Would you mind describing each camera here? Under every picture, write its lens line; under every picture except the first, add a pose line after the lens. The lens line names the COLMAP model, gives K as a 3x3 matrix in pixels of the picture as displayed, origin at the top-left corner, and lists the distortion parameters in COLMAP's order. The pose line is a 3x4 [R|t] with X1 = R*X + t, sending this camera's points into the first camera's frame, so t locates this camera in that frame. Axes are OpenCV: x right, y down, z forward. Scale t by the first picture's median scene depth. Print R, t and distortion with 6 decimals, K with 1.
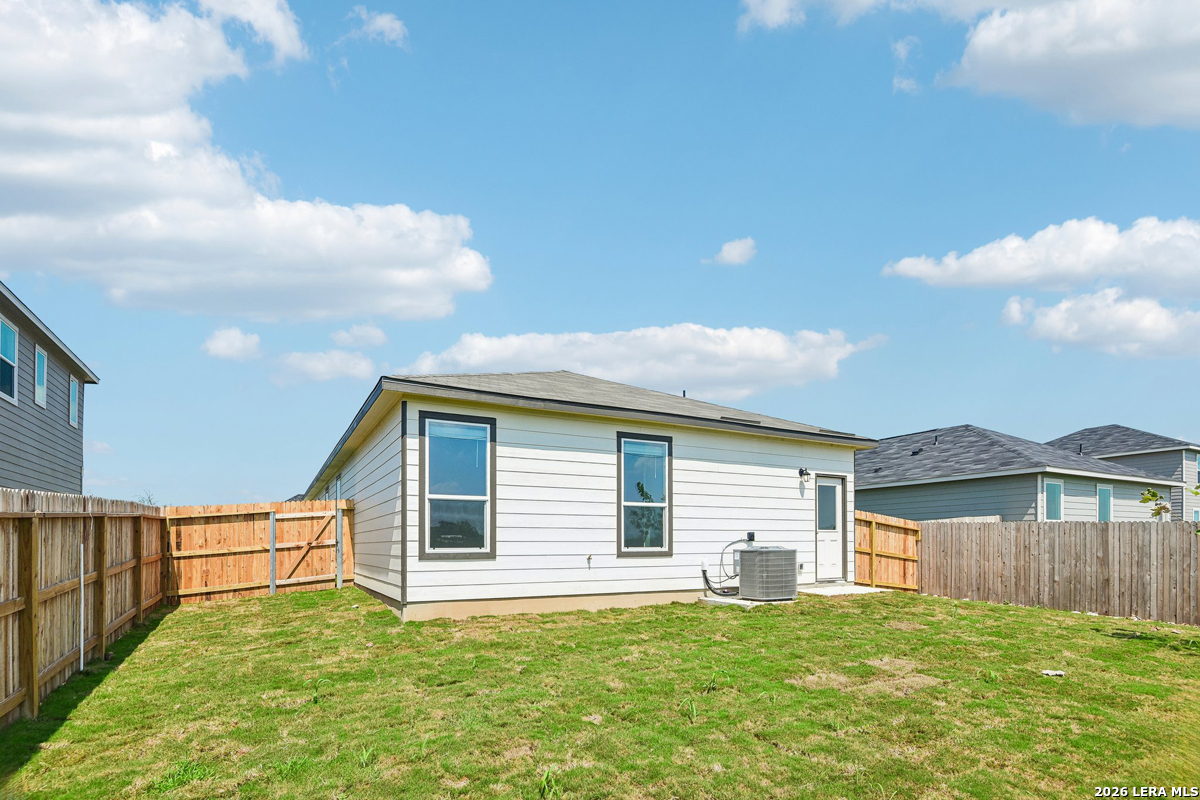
lens RADIAL K [[592.2, 0, 600.0], [0, 592.2, 400.0], [0, 0, 1]] dist [-0.005075, -0.000564]
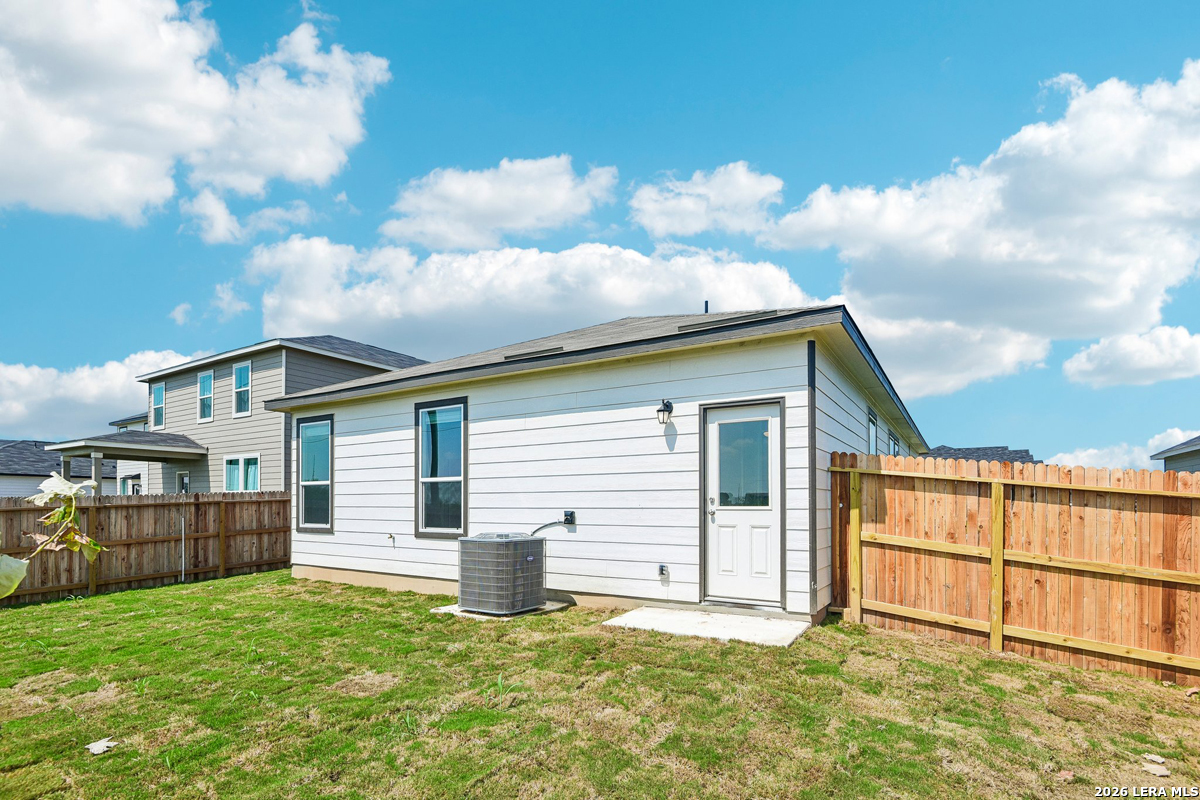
lens RADIAL K [[560.6, 0, 600.0], [0, 560.6, 400.0], [0, 0, 1]] dist [-0.004396, -0.000731]
pose [[0.492916, -0.164264, -0.854430, 0.904575], [0.196733, 0.977626, -0.074454, 0.166372], [0.847544, -0.131395, 0.514204, 0.773846]]
